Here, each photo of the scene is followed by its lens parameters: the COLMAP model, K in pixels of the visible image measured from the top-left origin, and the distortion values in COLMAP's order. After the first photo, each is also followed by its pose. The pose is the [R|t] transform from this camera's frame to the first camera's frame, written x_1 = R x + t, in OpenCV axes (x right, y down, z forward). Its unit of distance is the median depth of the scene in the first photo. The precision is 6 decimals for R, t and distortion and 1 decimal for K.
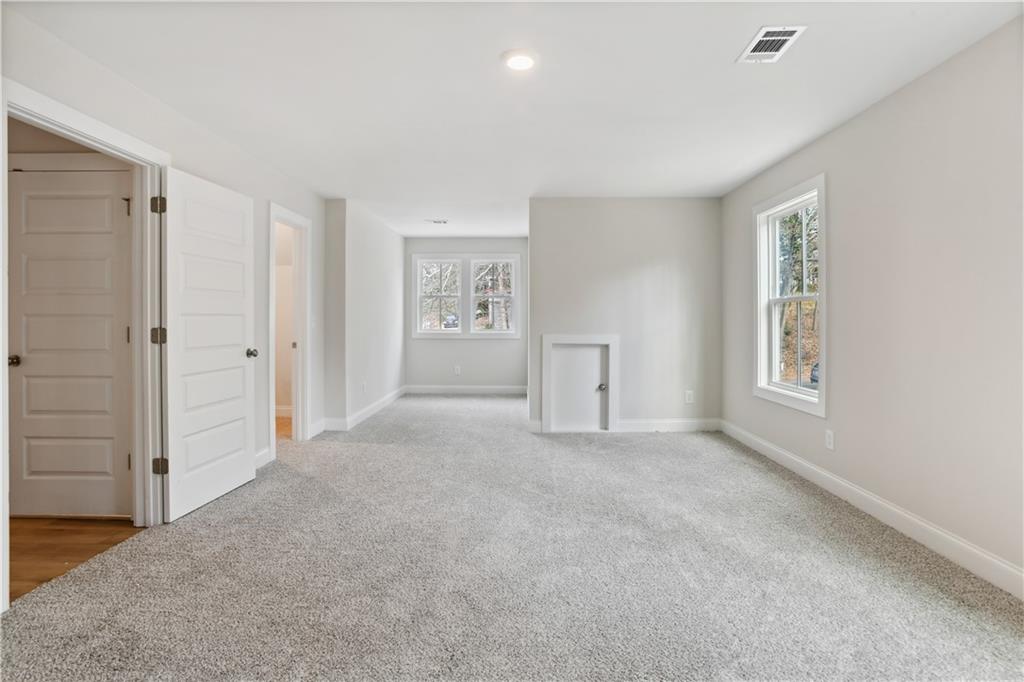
lens RADIAL K [[489.0, 0, 515.0], [0, 489.0, 328.6], [0, 0, 1]] dist [-0.042152, 0.014658]
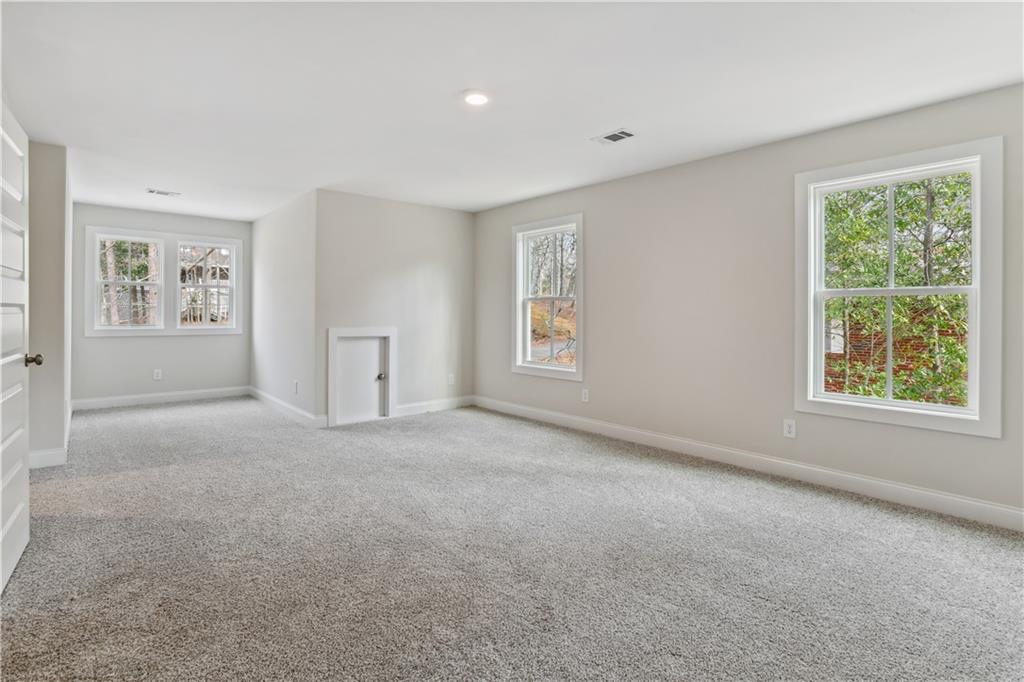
lens RADIAL K [[489.0, 0, 512.9], [0, 489.0, 327.5], [0, 0, 1]] dist [-0.042152, 0.014658]
pose [[0.750440, -0.015223, 0.660763, -0.330574], [0.006707, 0.999859, 0.015418, -0.001347], [-0.660904, -0.007139, 0.750436, 0.018484]]
